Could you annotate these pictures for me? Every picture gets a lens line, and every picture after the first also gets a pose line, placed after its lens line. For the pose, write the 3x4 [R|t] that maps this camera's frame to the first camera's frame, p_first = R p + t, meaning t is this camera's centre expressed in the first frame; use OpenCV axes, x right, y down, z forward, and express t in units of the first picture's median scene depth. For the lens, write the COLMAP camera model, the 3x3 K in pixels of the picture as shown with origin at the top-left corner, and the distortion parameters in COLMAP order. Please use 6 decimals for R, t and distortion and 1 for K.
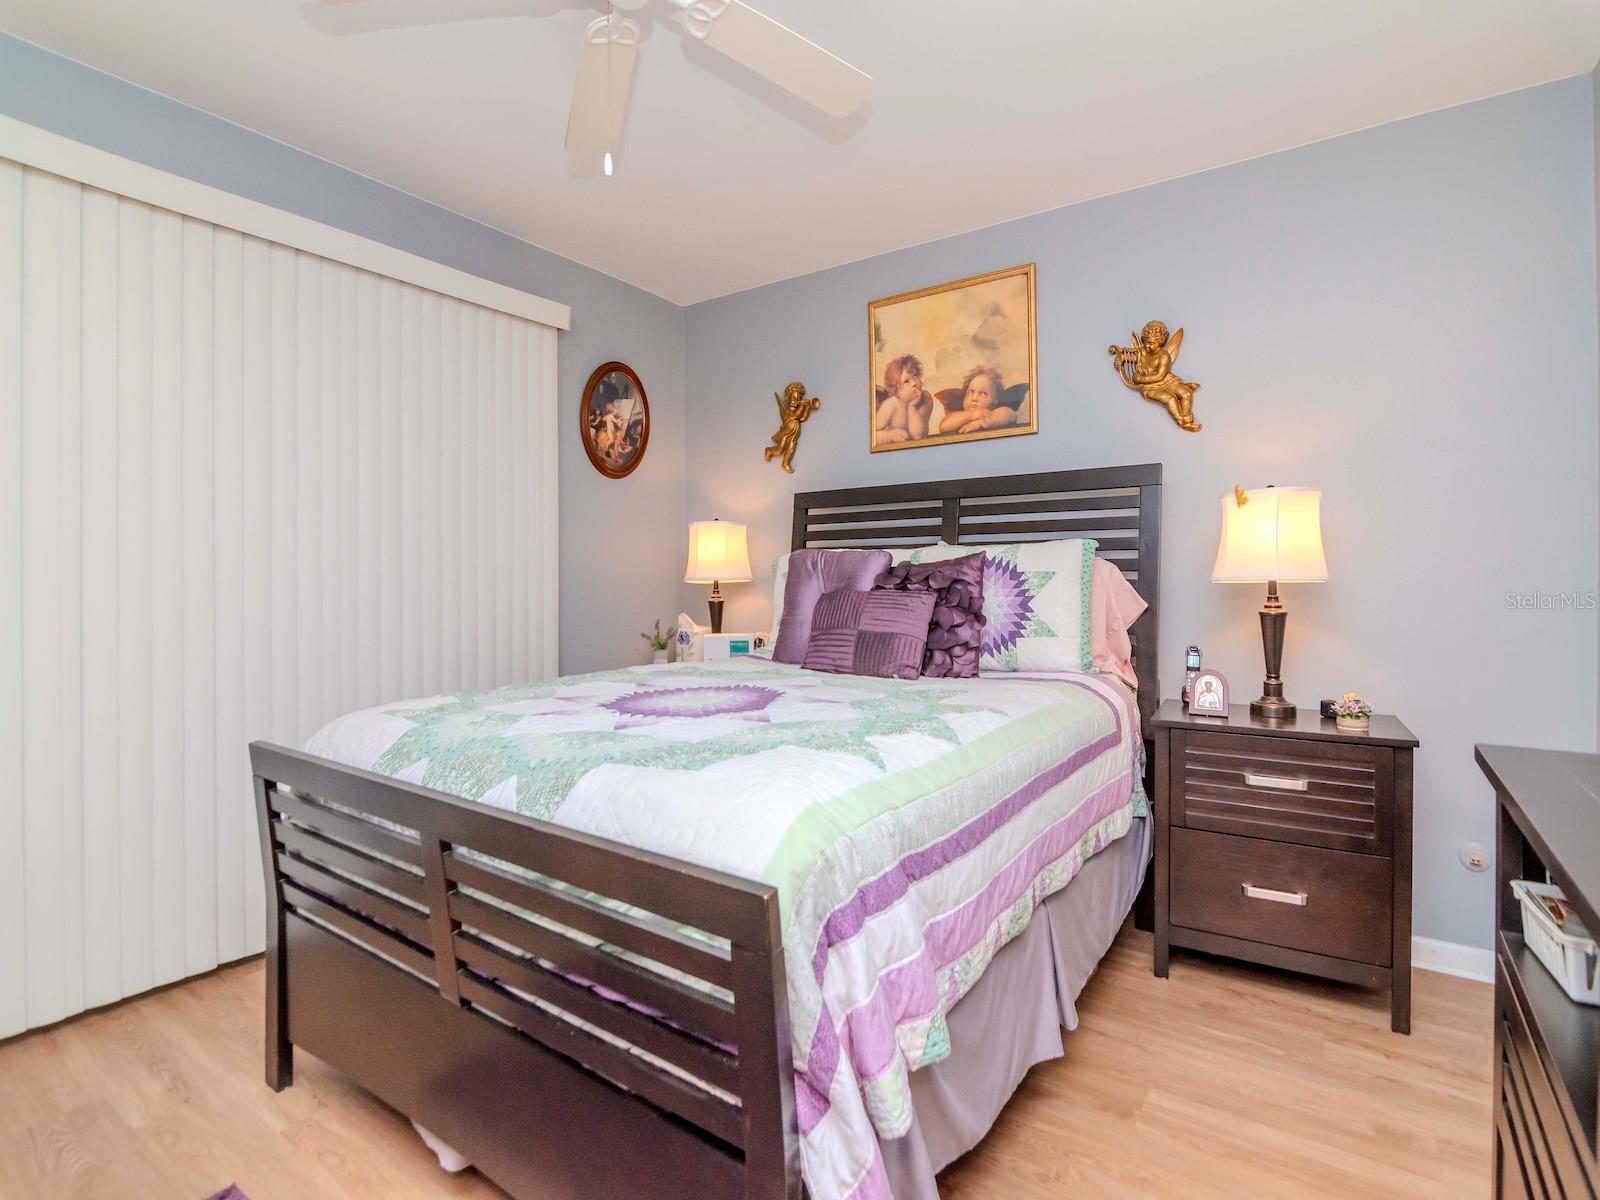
lens RADIAL K [[781.0, 0, 824.4], [0, 781.0, 576.4], [0, 0, 1]] dist [-0.009623, -0.001981]
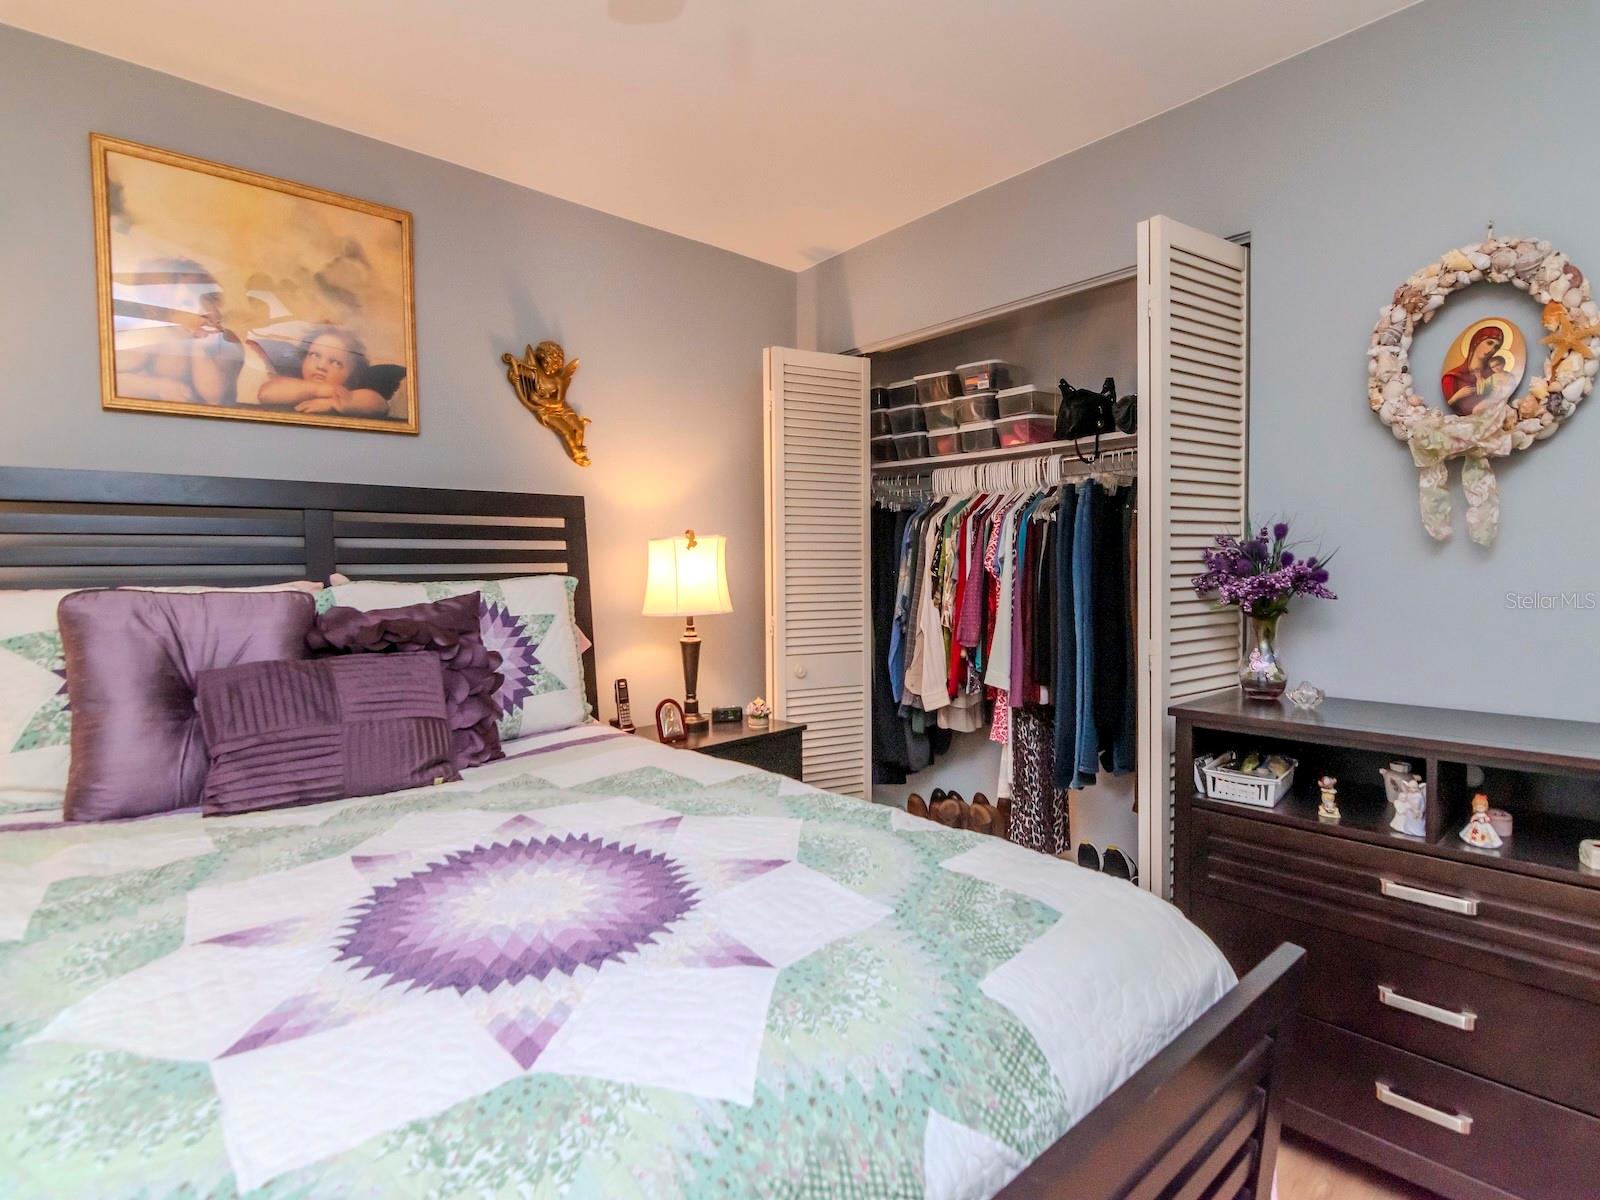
lens RADIAL K [[789.8, 0, 811.8], [0, 789.8, 592.3], [0, 0, 1]] dist [0.001021, -0.000075]
pose [[0.262174, -0.024682, 0.964705, -0.622115], [0.009020, 0.999692, 0.023126, -0.063180], [-0.964978, 0.002639, 0.262316, 0.647690]]
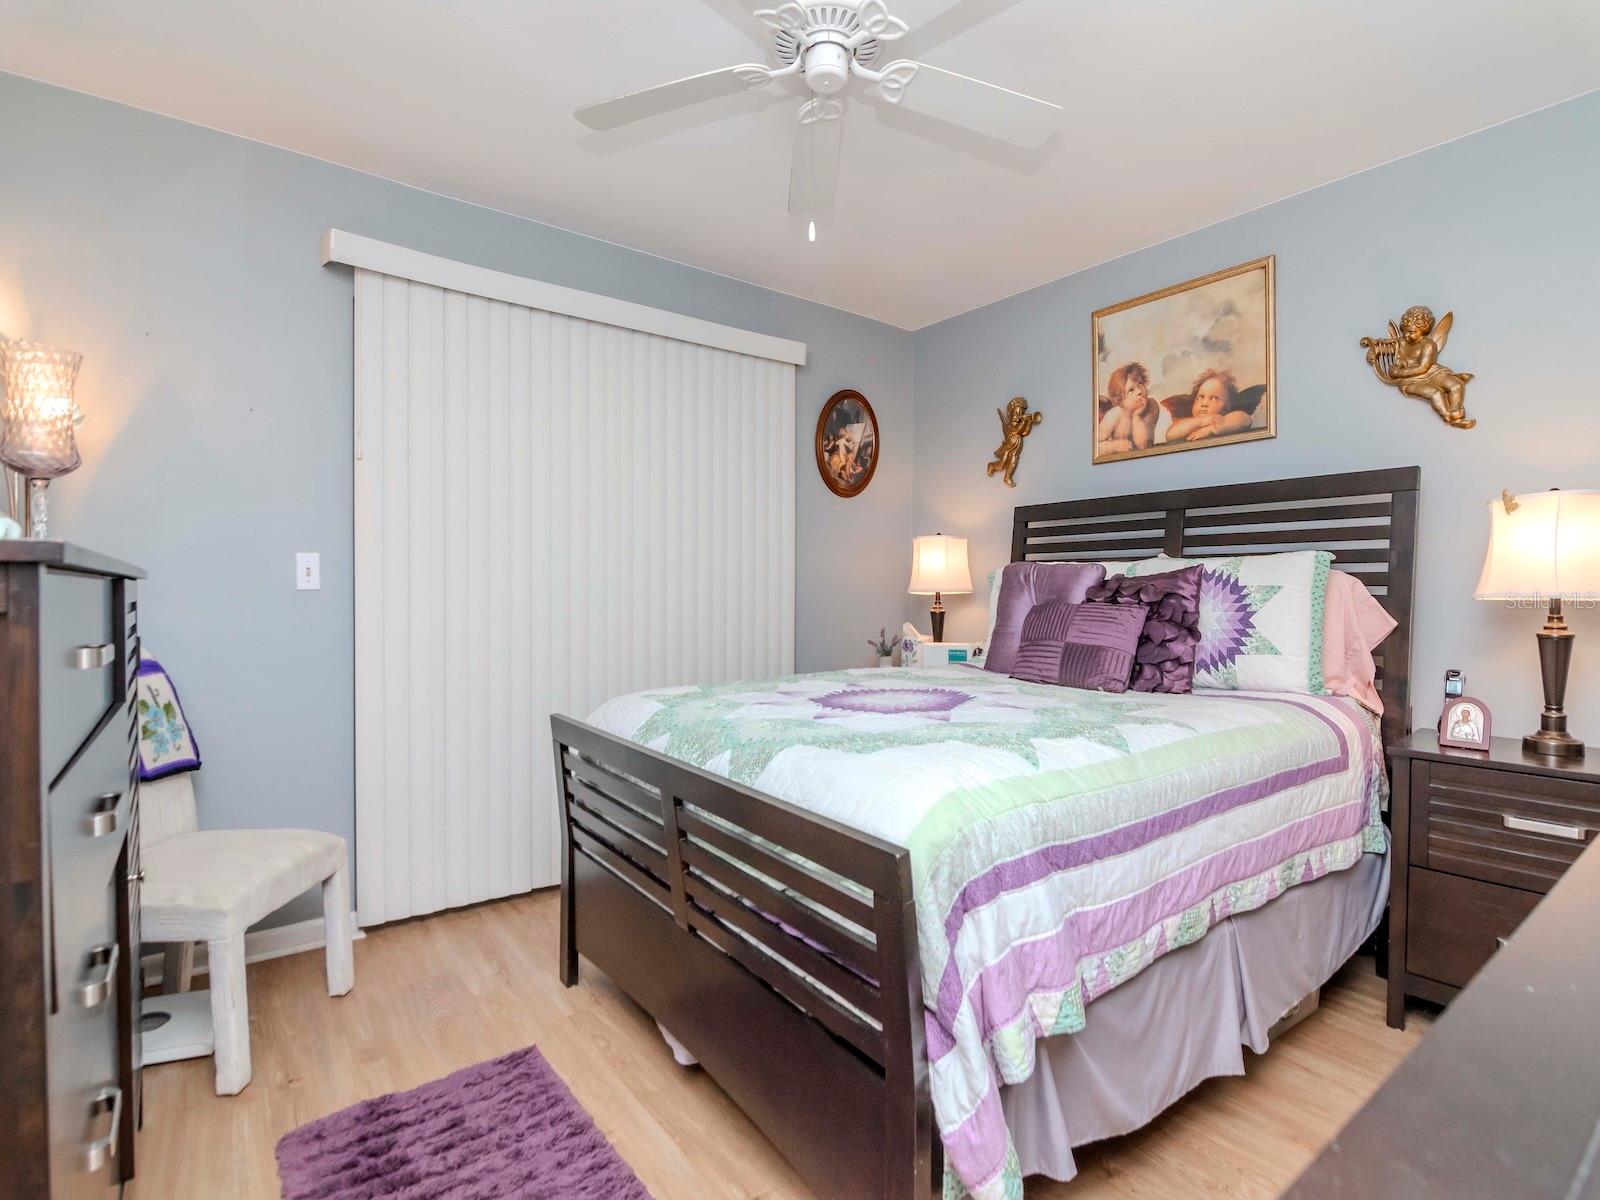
lens RADIAL K [[781.0, 0, 837.3], [0, 781.0, 597.8], [0, 0, 1]] dist [-0.001312, -0.011737]
pose [[0.953356, 0.011287, -0.301637, 0.089706], [-0.007207, 0.999867, 0.014634, -0.002093], [0.301762, -0.011778, 0.953311, -0.080082]]
